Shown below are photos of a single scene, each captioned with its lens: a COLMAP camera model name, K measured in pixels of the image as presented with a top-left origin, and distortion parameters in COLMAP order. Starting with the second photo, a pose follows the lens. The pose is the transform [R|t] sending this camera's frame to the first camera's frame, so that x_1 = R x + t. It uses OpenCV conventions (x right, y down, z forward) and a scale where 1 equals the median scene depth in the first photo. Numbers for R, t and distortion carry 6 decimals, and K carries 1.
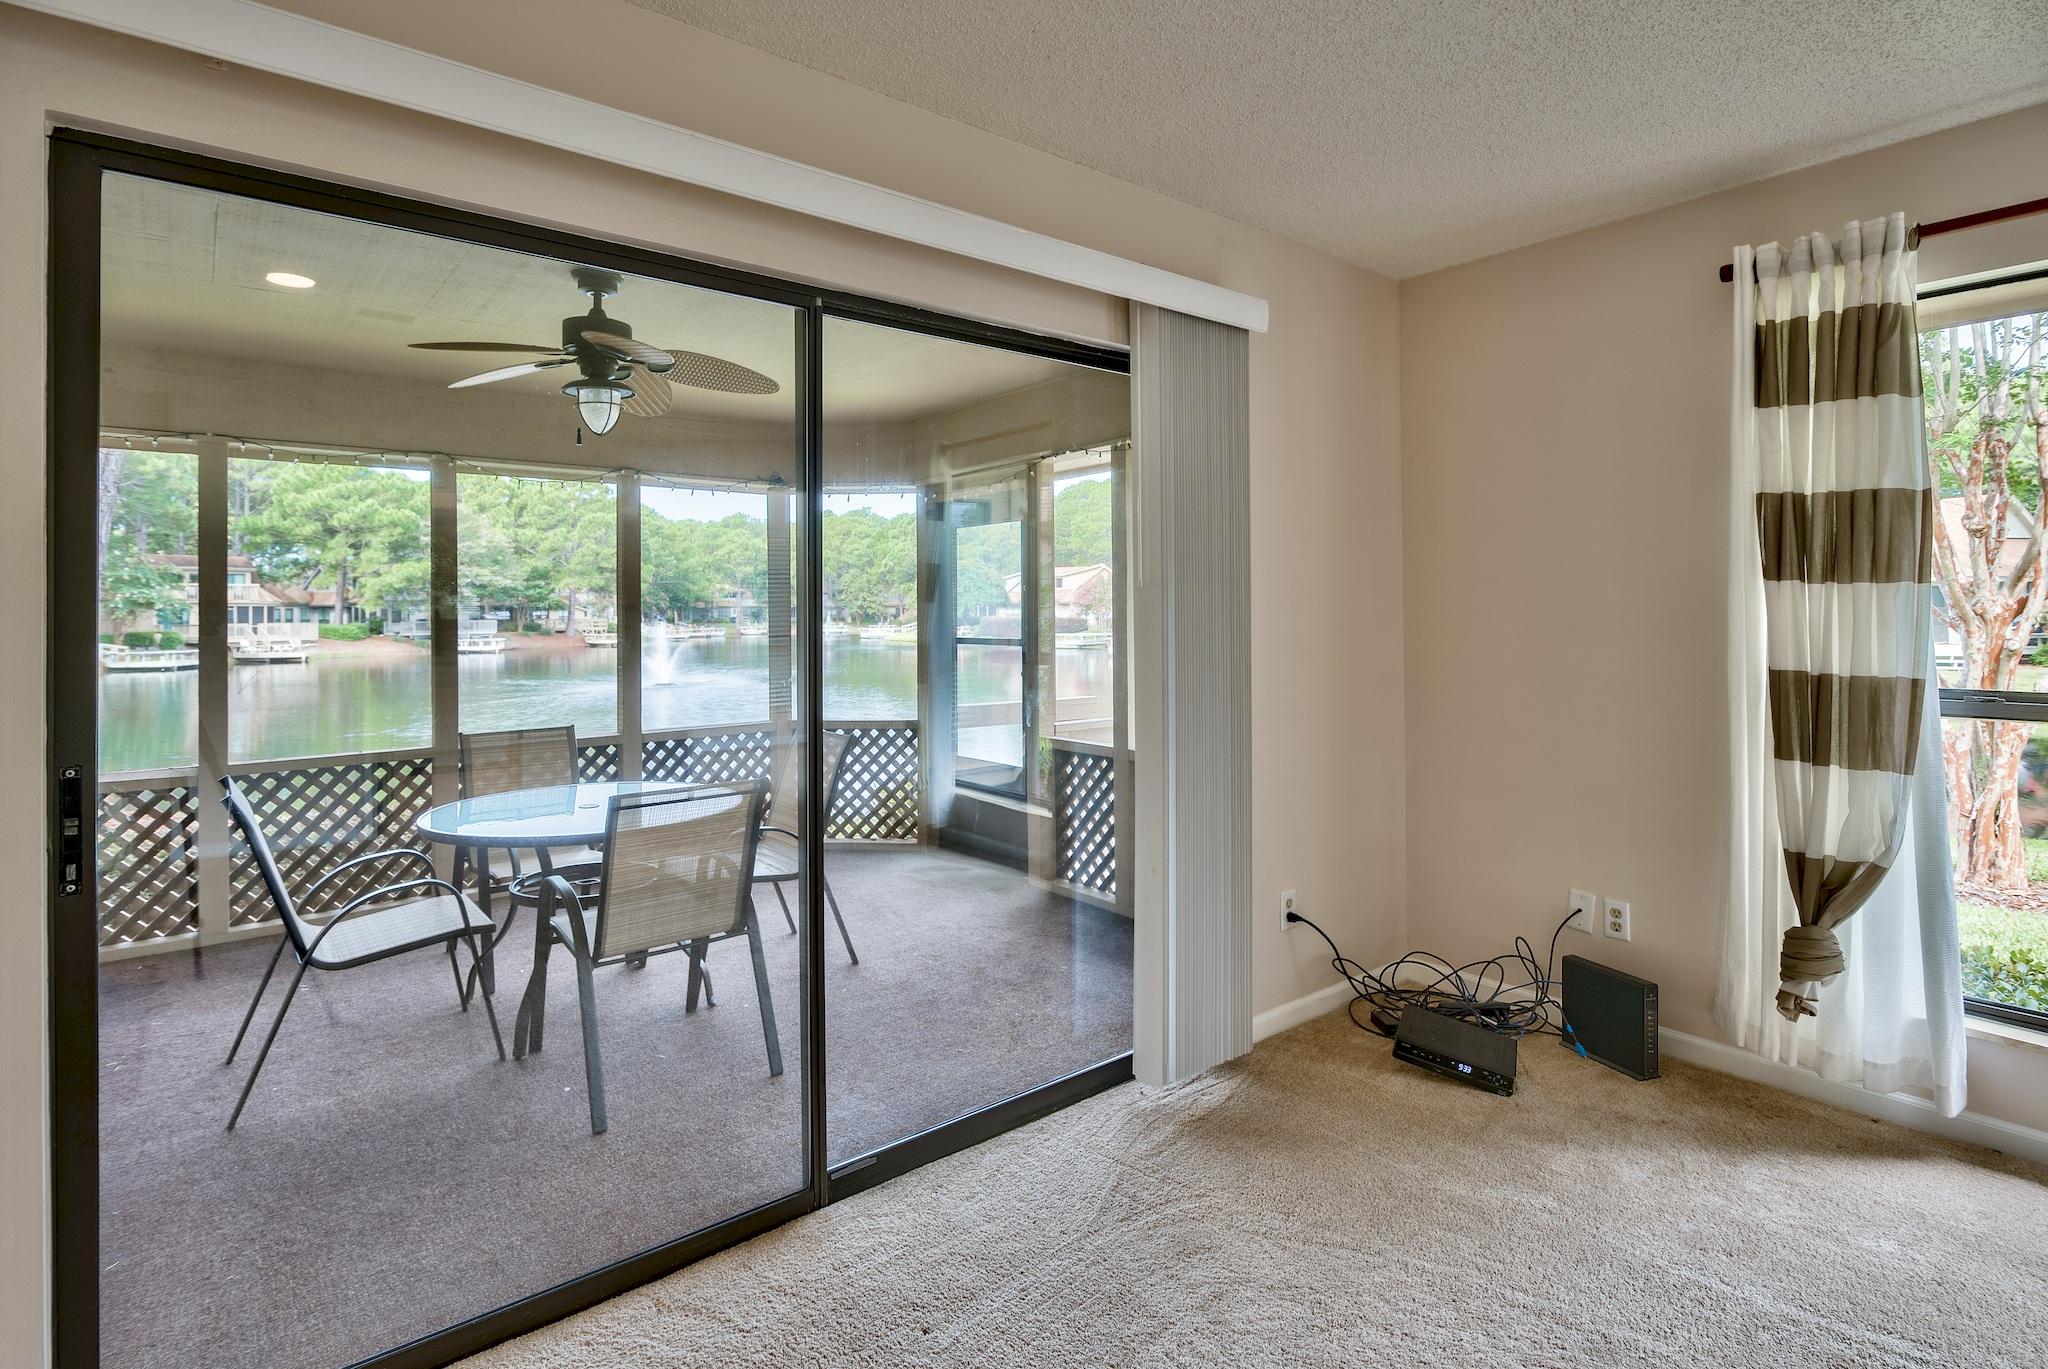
lens RADIAL K [[1024.4, 0, 1036.3], [0, 1024.4, 604.6], [0, 0, 1]] dist [-0.011837, 0.004299]
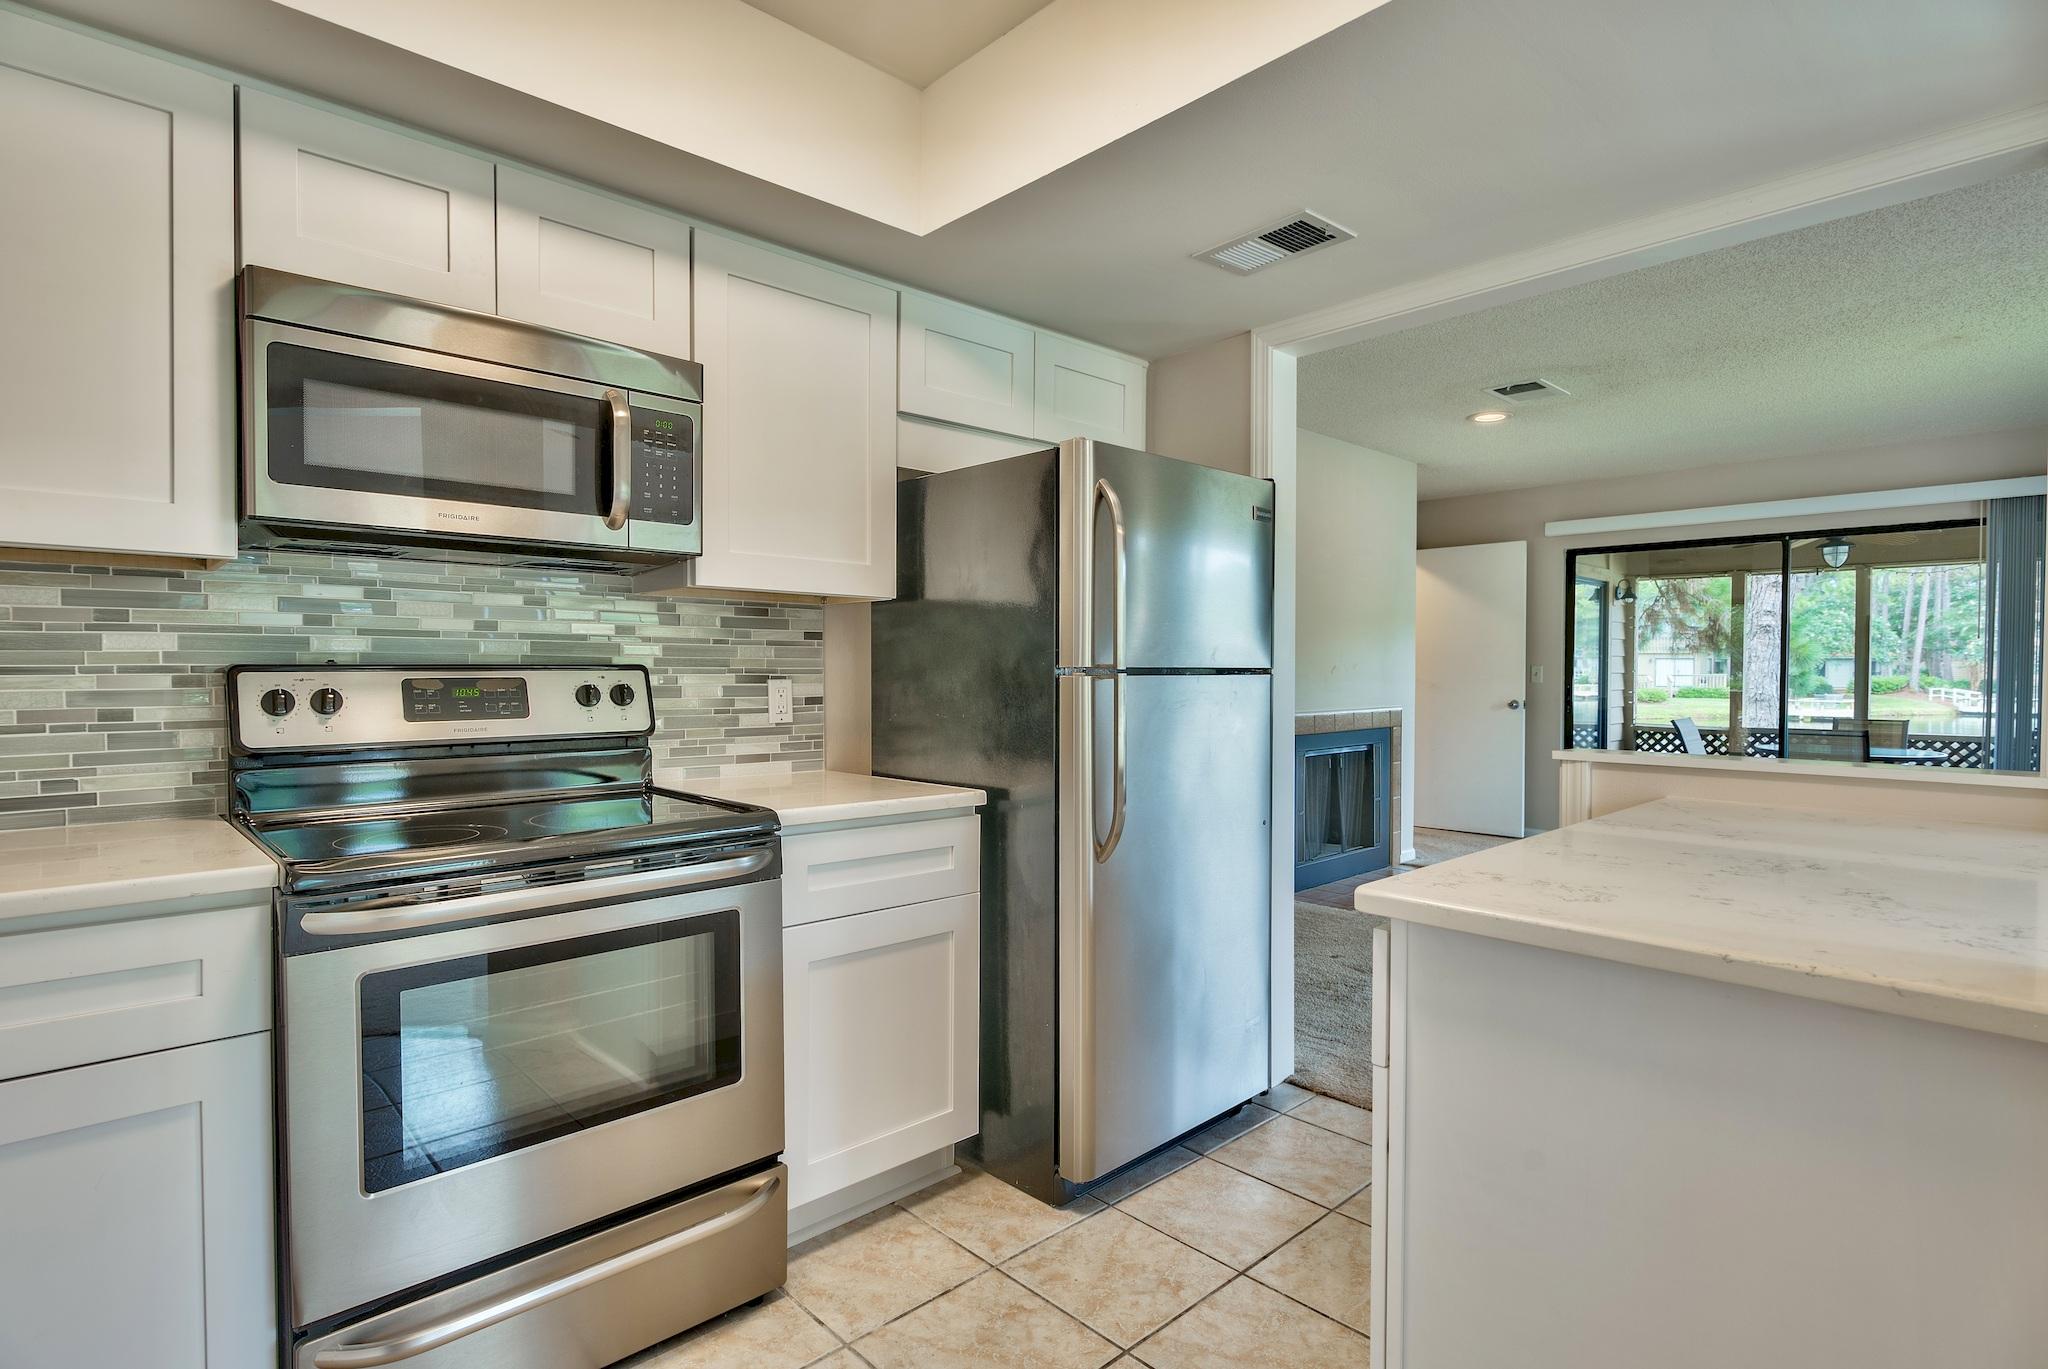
lens RADIAL K [[1024.4, 0, 995.3], [0, 1024.4, 687.4], [0, 0, 1]] dist [-0.011837, 0.004299]
pose [[0.045107, 0.027736, -0.998597, 0.108741], [0.005883, 0.999590, 0.028029, 0.000649], [0.998965, -0.007139, 0.044926, -0.055705]]
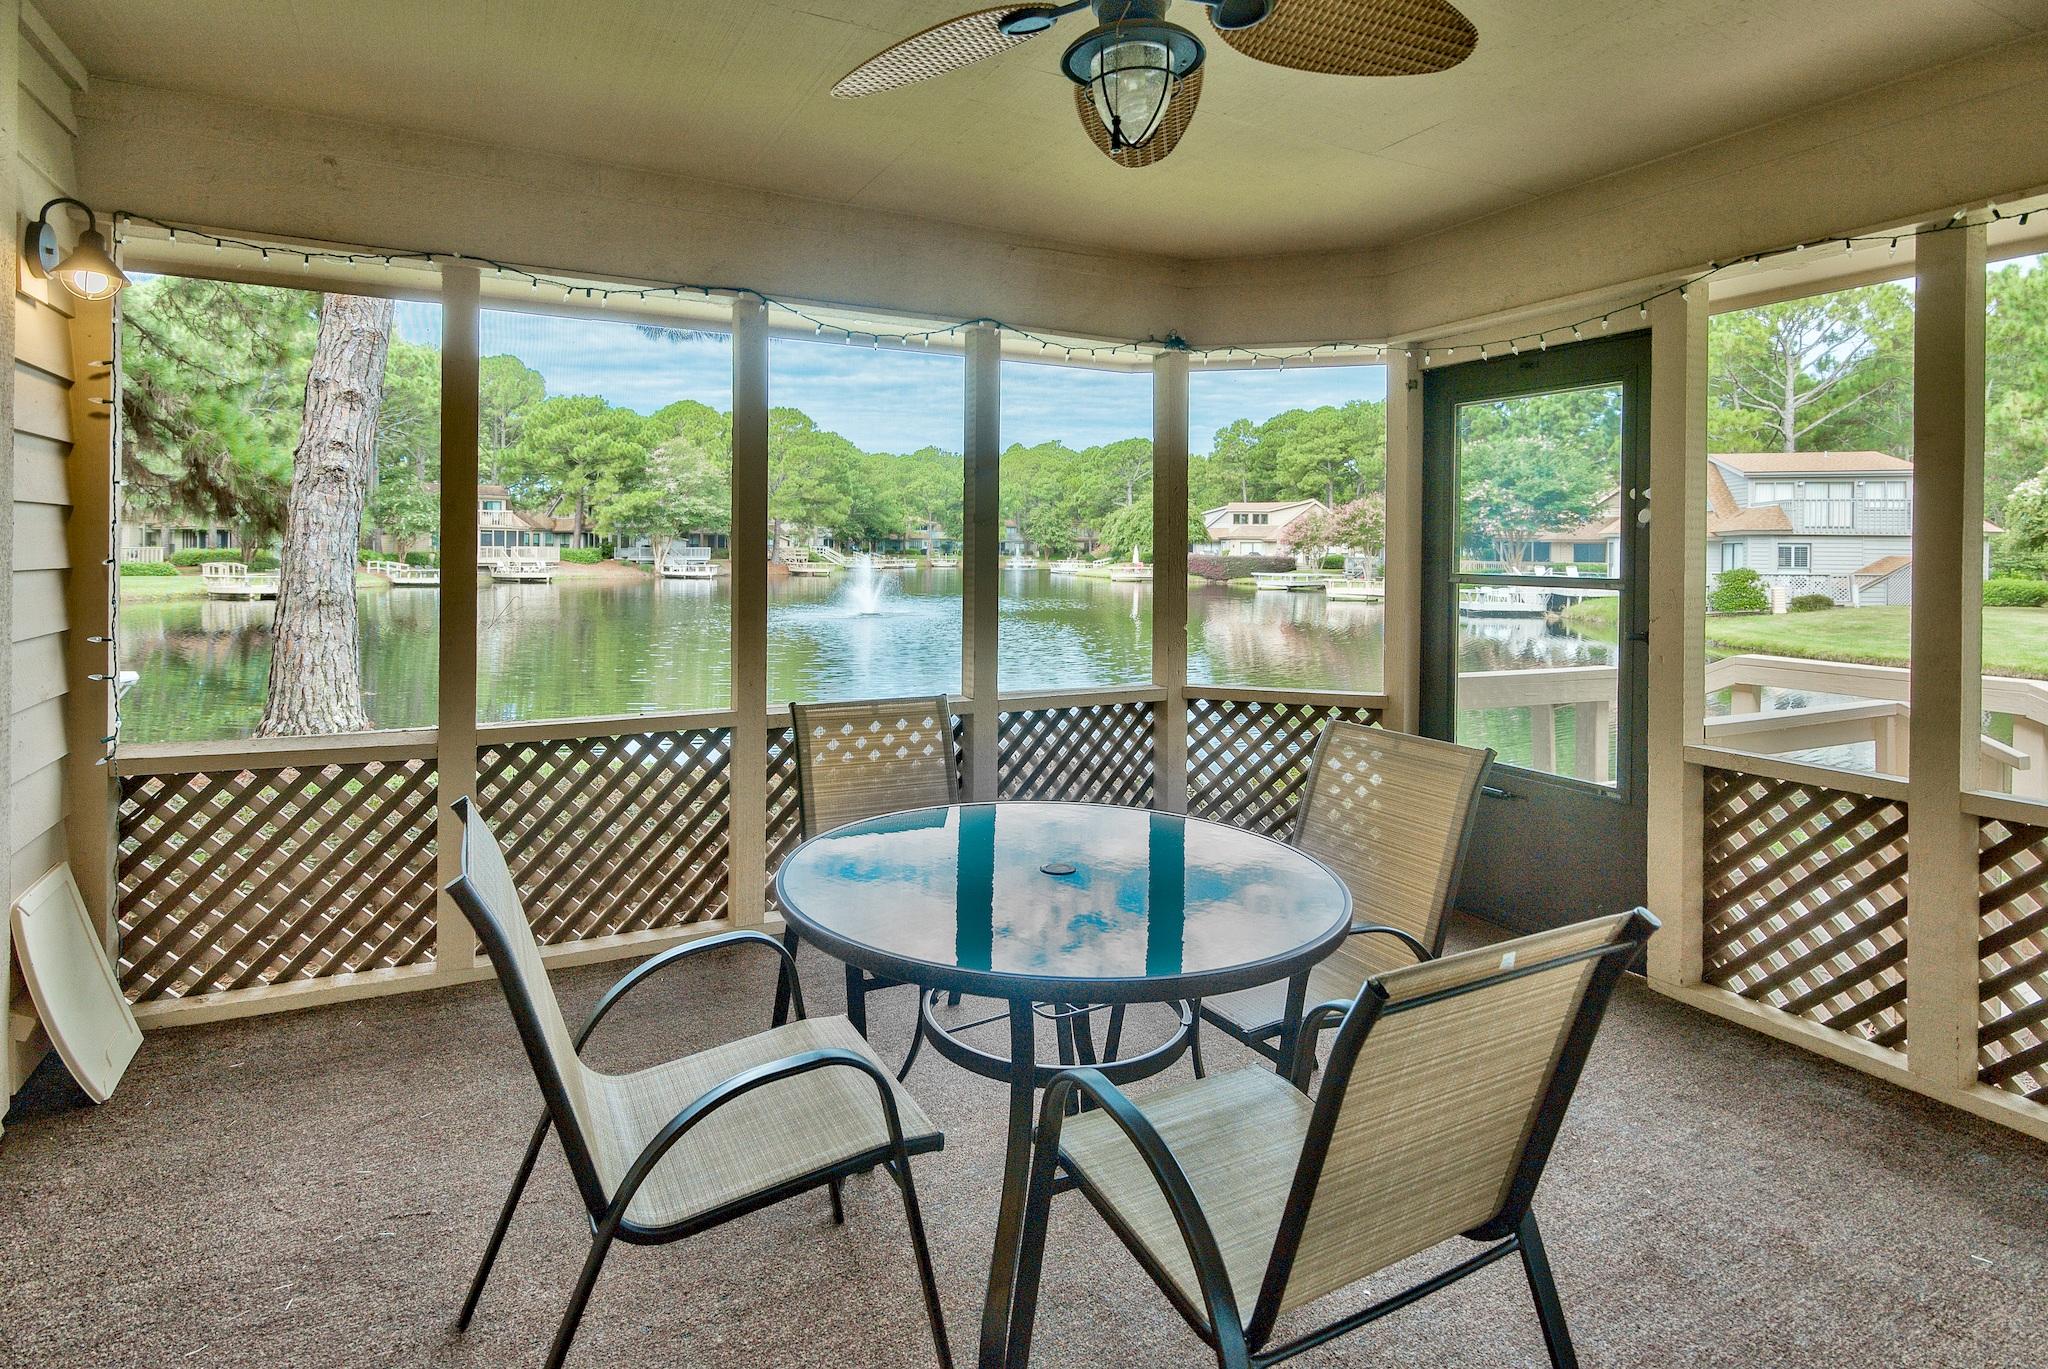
lens RADIAL K [[1024.4, 0, 1000.5], [0, 1024.4, 561.4], [0, 0, 1]] dist [-0.011837, 0.004299]
pose [[0.978769, 0.021821, -0.203802, -0.026188], [-0.017764, 0.999606, 0.021716, 0.001582], [0.204196, -0.017635, 0.978771, 0.033848]]
